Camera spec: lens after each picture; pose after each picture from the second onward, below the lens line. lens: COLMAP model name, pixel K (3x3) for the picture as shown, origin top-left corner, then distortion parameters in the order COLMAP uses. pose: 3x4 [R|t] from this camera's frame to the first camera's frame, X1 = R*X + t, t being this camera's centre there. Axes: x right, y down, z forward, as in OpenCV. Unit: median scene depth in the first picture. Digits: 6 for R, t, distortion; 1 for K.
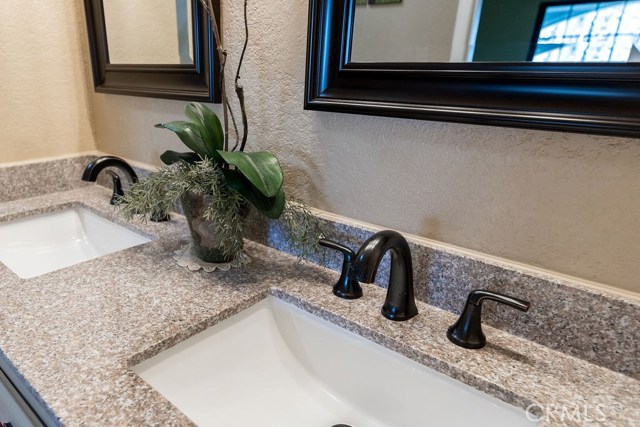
lens RADIAL K [[400.0, 0, 258.4], [0, 400.0, 214.6], [0, 0, 1]] dist [-0.000825, -0.000900]
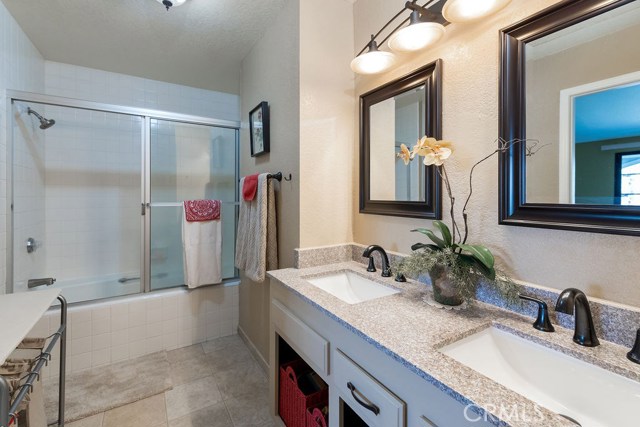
lens RADIAL K [[268.5, 0, 320.9], [0, 268.5, 192.6], [0, 0, 1]] dist [-0.000150, -0.000103]
pose [[0.966010, -0.013635, -0.258145, -0.392061], [-0.076598, 0.938664, -0.336219, 0.104950], [0.246896, 0.344565, 0.905714, -0.482442]]
